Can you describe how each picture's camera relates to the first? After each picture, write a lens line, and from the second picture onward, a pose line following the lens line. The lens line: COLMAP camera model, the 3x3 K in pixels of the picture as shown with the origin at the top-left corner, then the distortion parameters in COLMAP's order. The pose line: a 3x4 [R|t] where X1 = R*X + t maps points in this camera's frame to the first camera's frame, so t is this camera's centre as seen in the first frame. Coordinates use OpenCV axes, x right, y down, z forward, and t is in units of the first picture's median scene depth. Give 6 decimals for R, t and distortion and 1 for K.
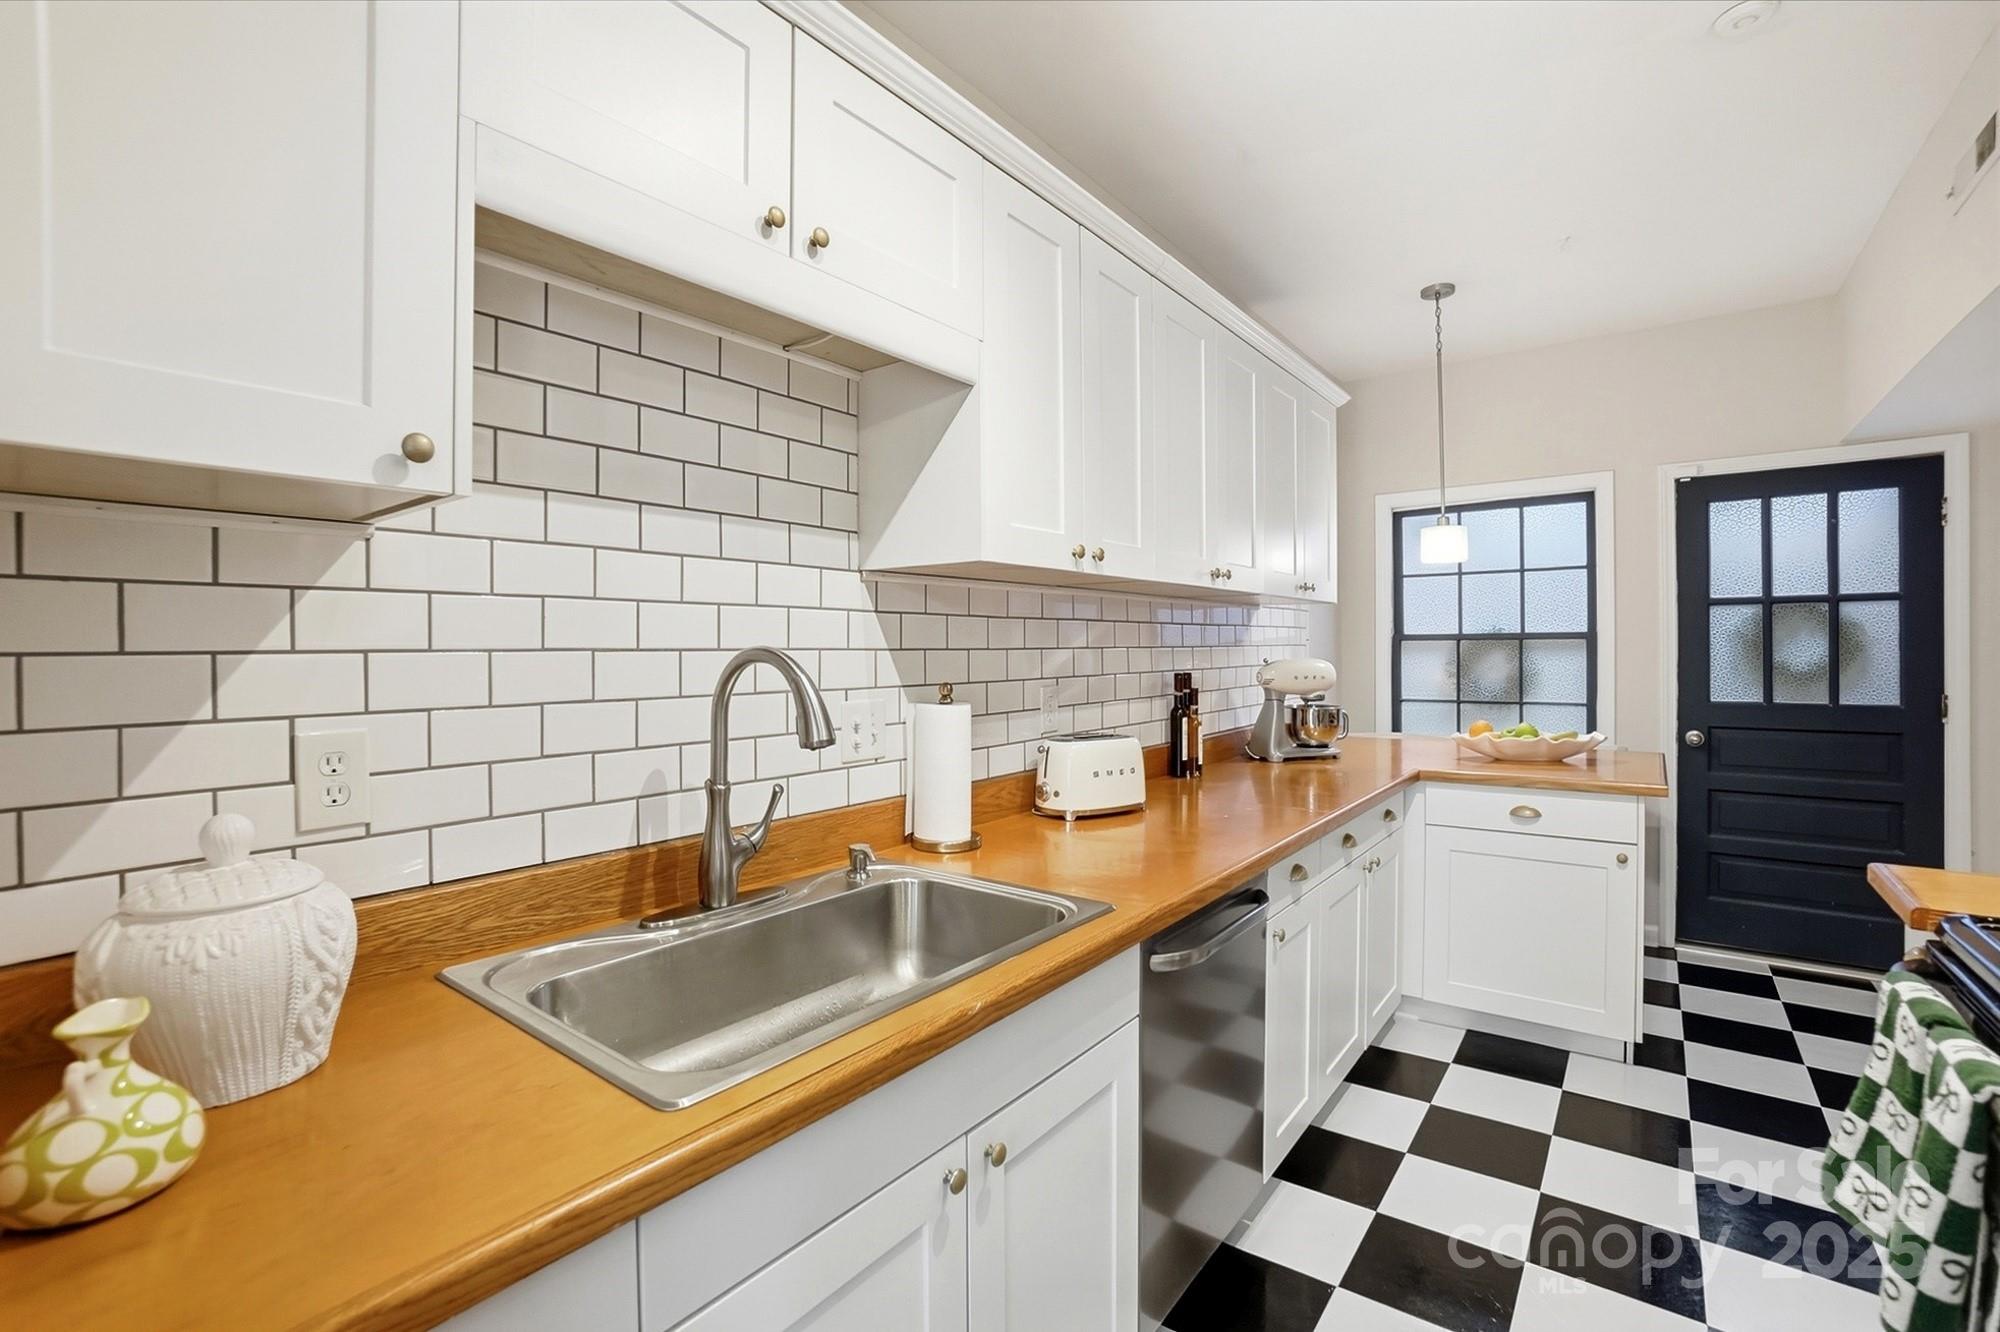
lens RADIAL K [[919.3, 0, 992.2], [0, 919.3, 655.5], [0, 0, 1]] dist [-0.059118, 0.028082]
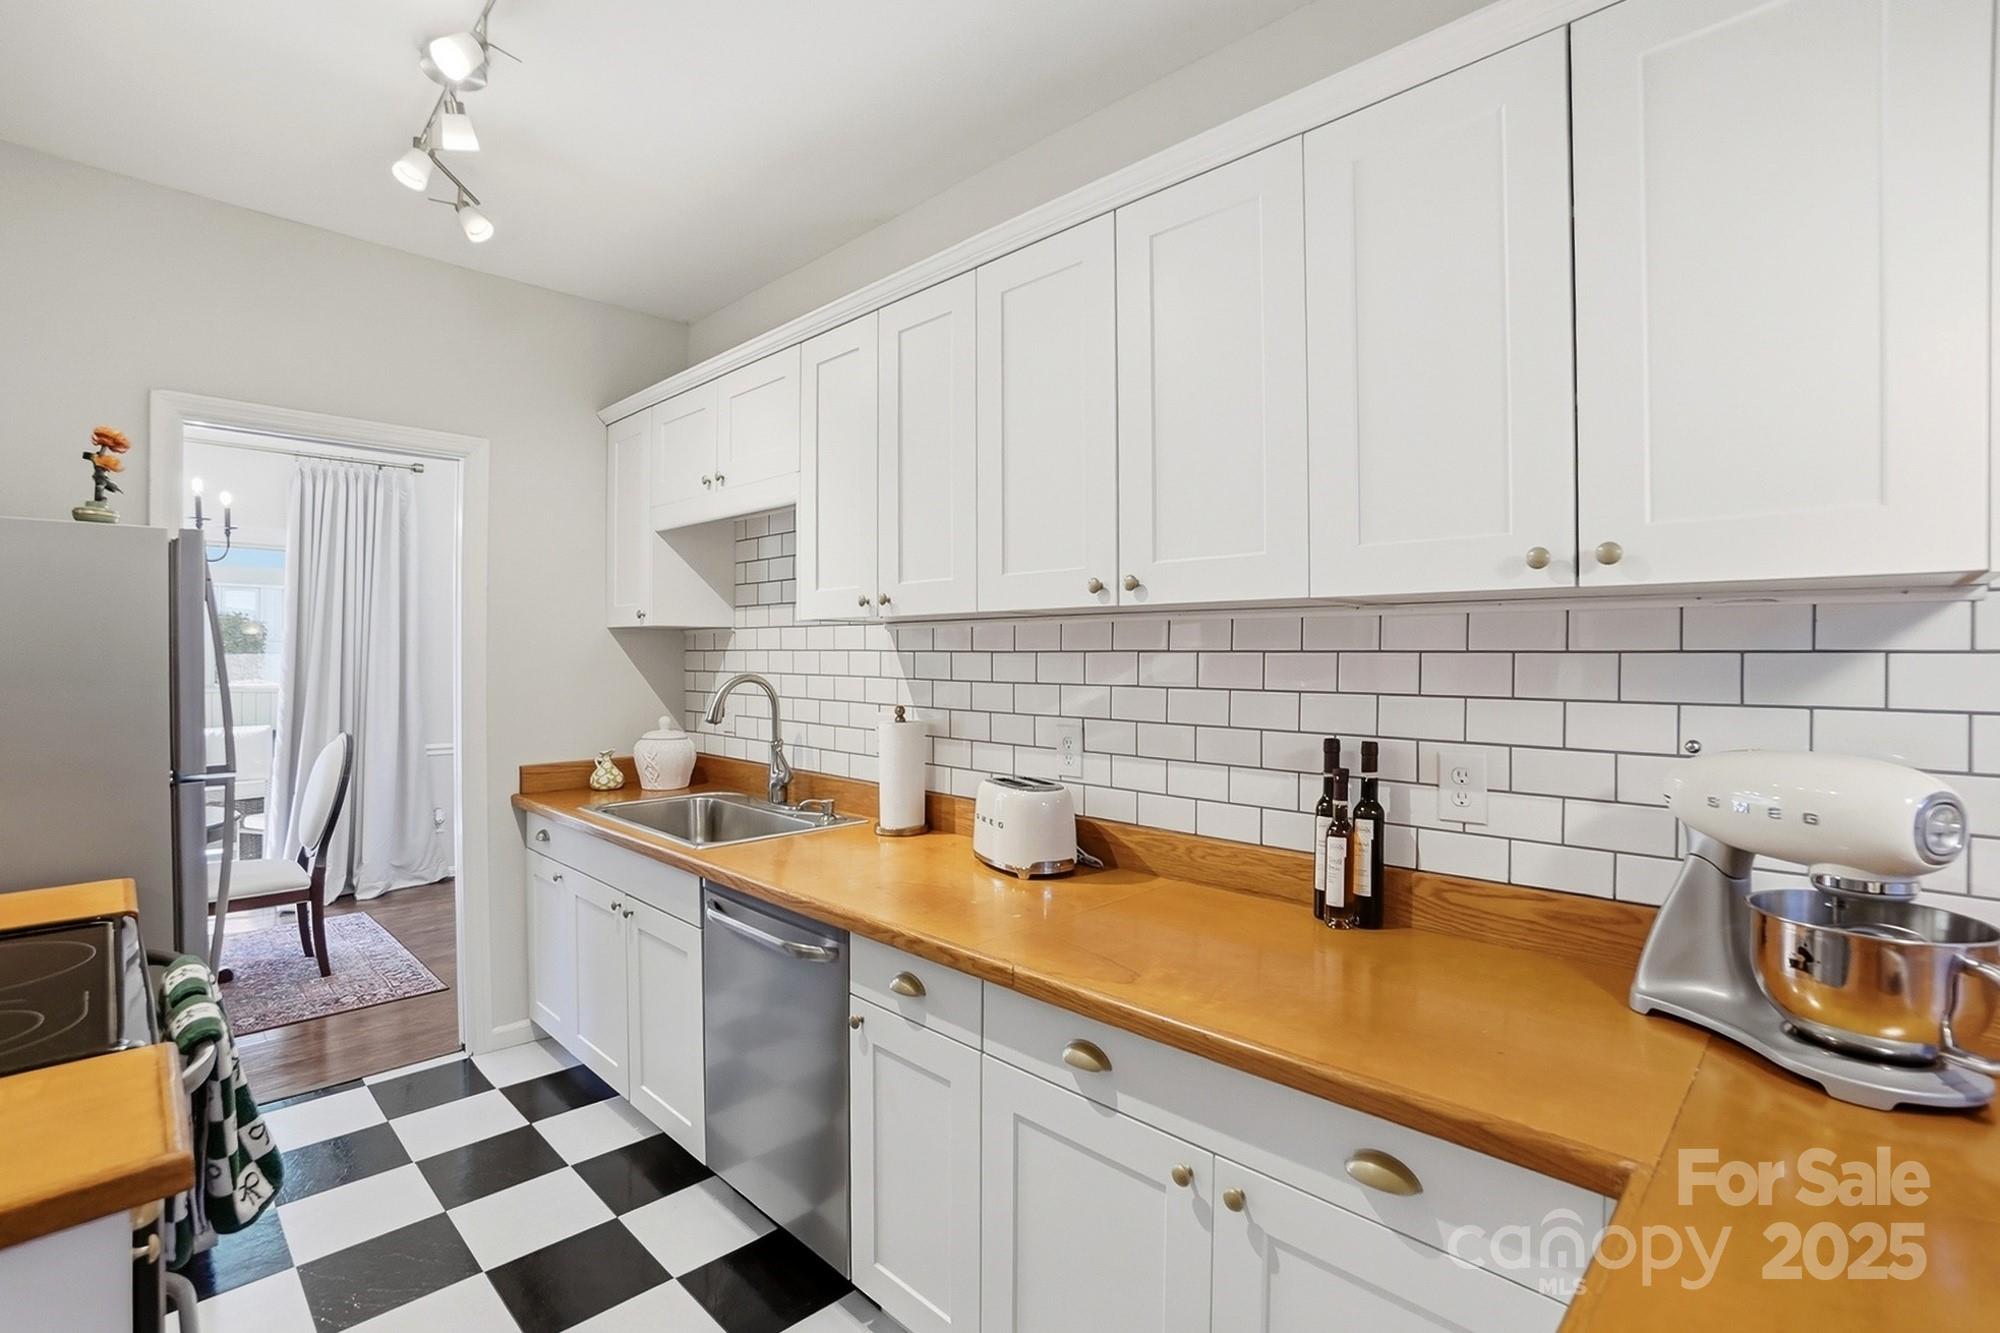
lens RADIAL K [[908.8, 0, 958.4], [0, 908.8, 654.4], [0, 0, 1]] dist [-0.047835, 0.012611]
pose [[-0.167861, 0.012192, -0.985735, 1.230044], [-0.007274, 0.999881, 0.013606, -0.062633], [0.985784, 0.009454, -0.167752, 1.333992]]
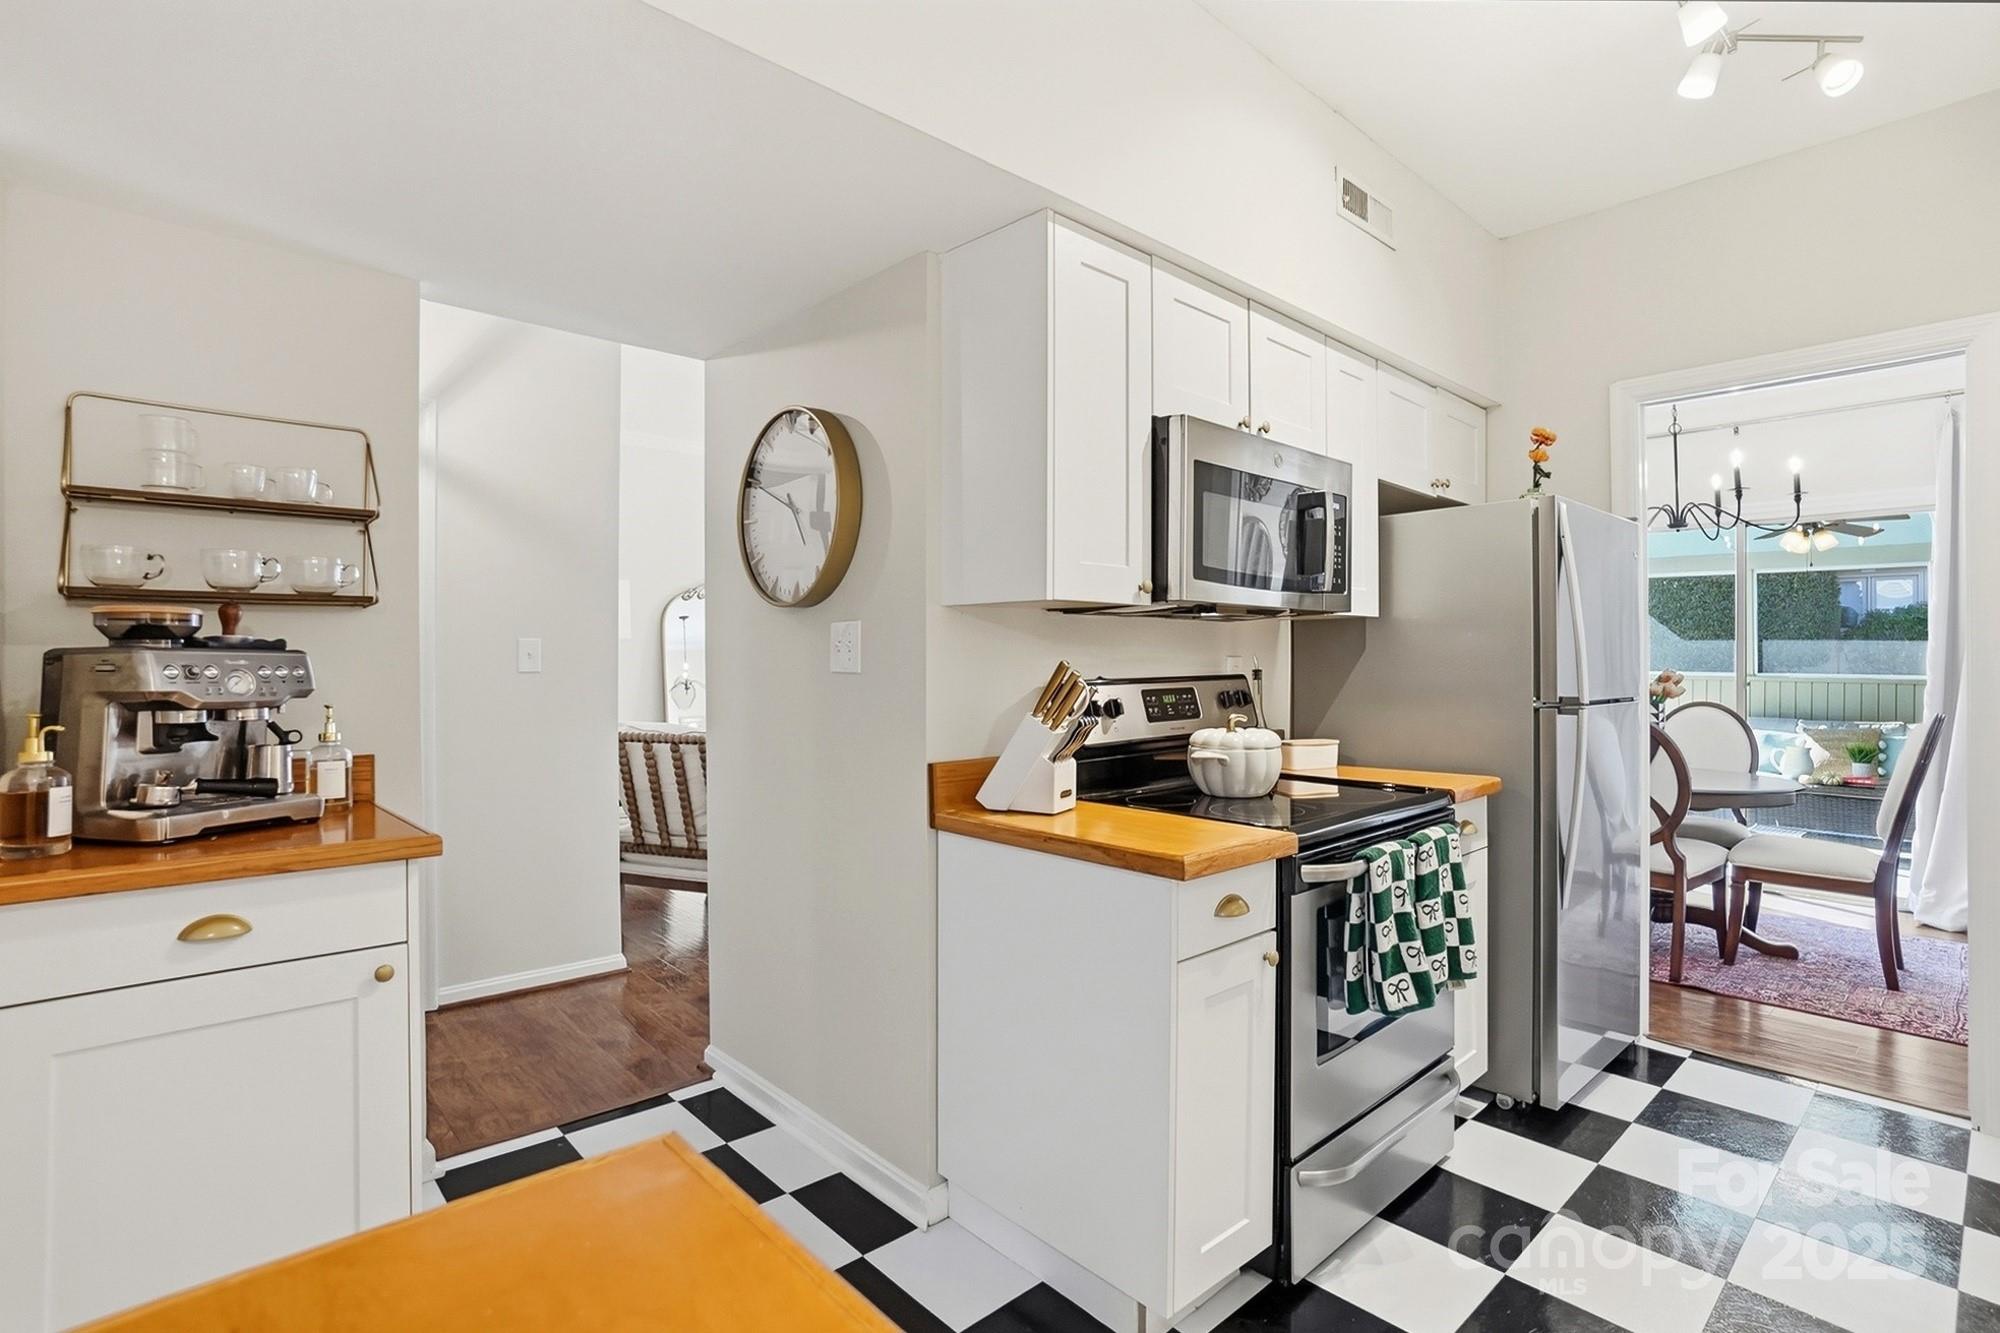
lens RADIAL K [[960.4, 0, 1047.4], [0, 960.4, 648.6], [0, 0, 1]] dist [-0.003010, -0.000144]
pose [[-0.986422, 0.013769, 0.163653, 0.820791], [0.012446, 0.999881, -0.009108, 0.030652], [-0.163759, -0.006948, -0.986476, 1.721532]]
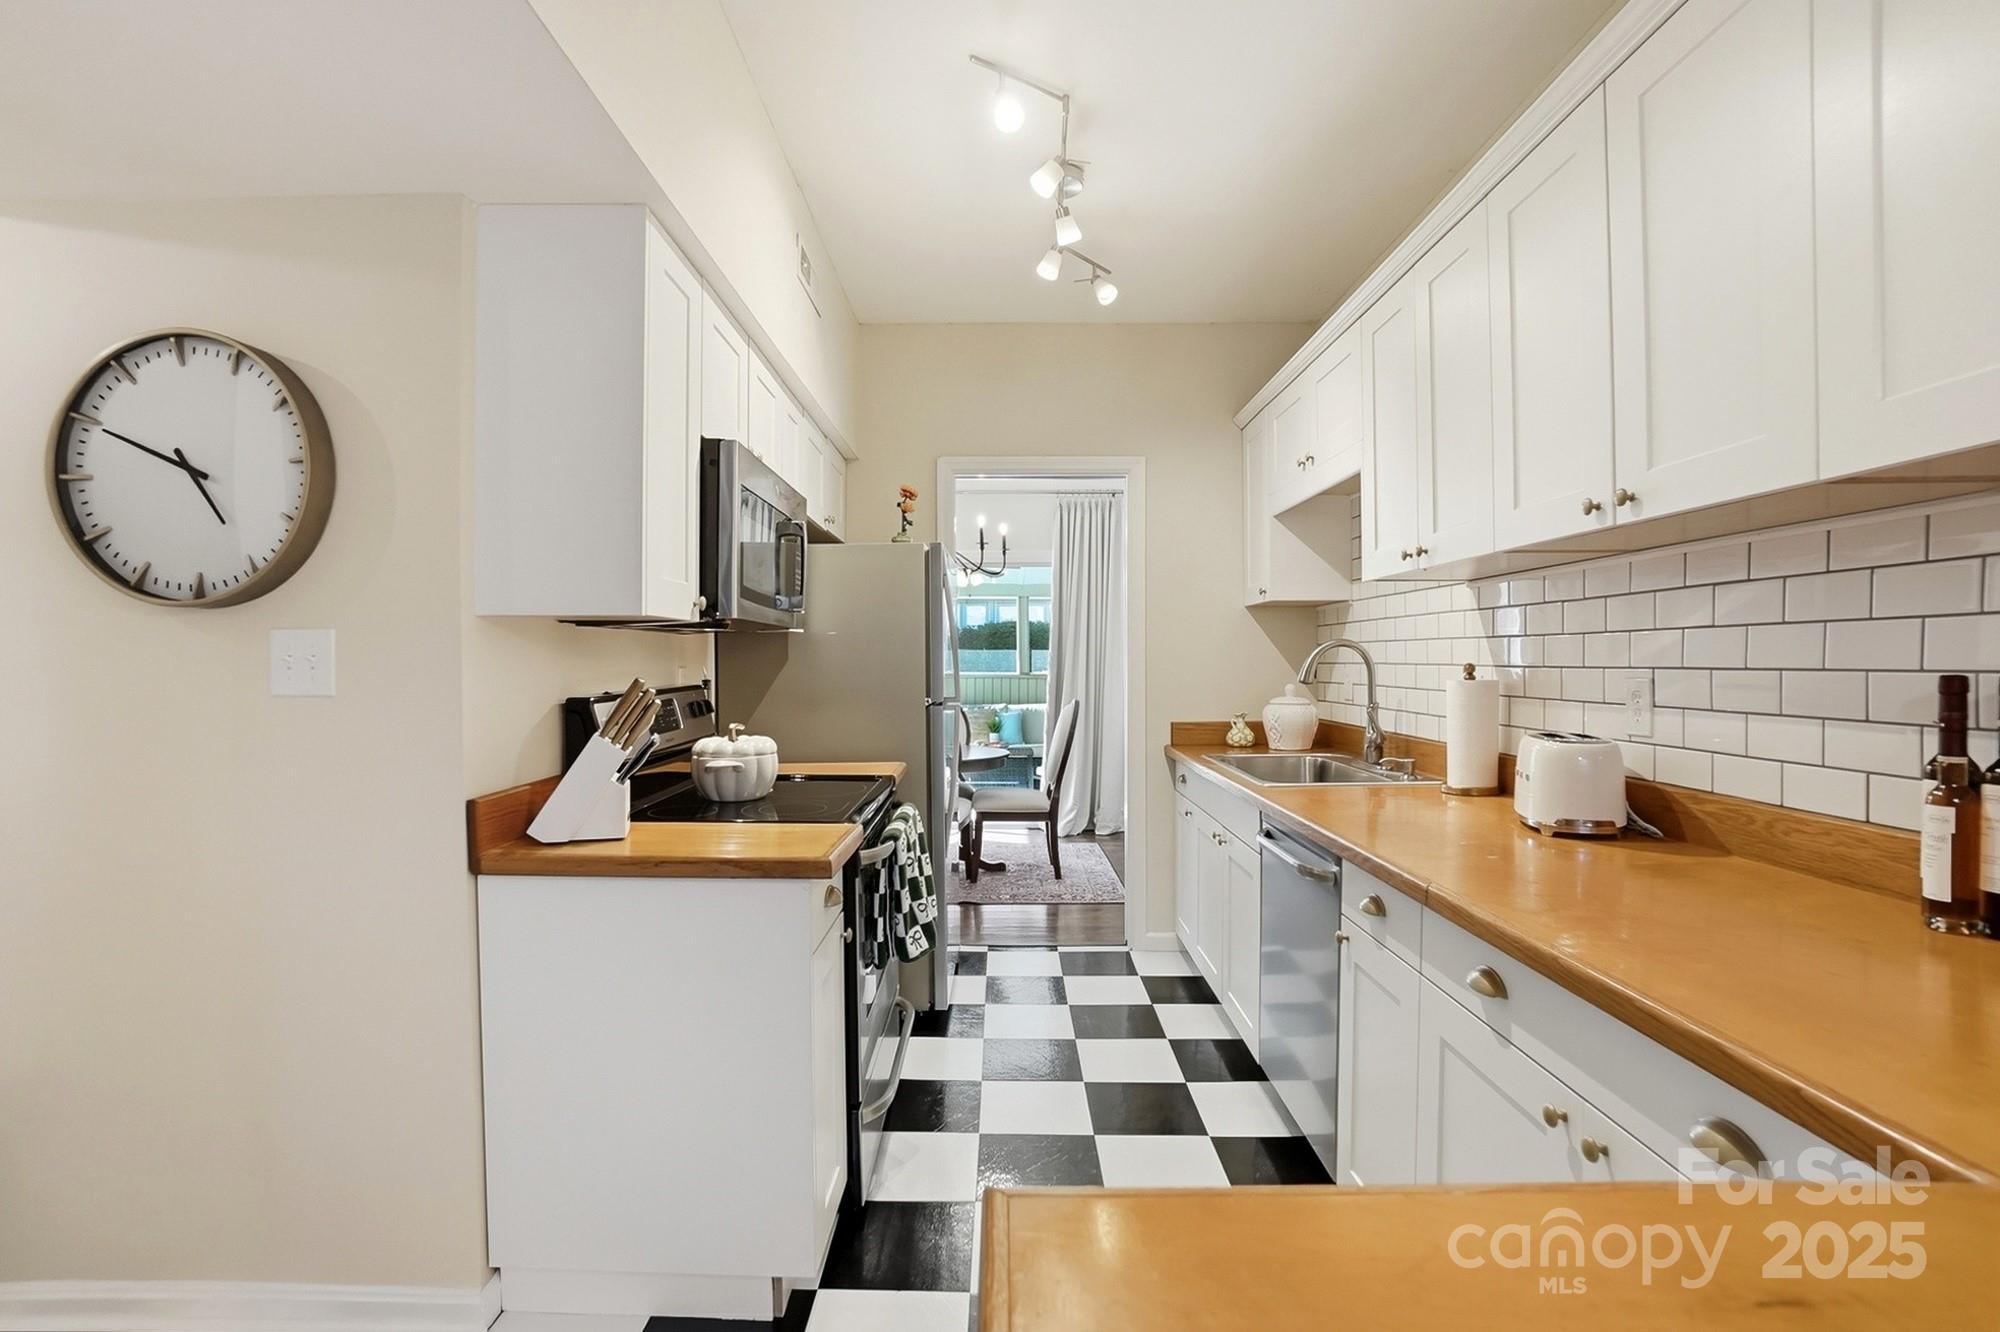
lens RADIAL K [[893.8, 0, 990.7], [0, 893.8, 662.6], [0, 0, 1]] dist [-0.012990, 0.000028]
pose [[-0.814703, 0.014595, -0.579695, 1.222792], [0.006909, 0.999857, 0.015464, 0.006084], [0.579837, 0.008593, -0.814687, 1.662498]]
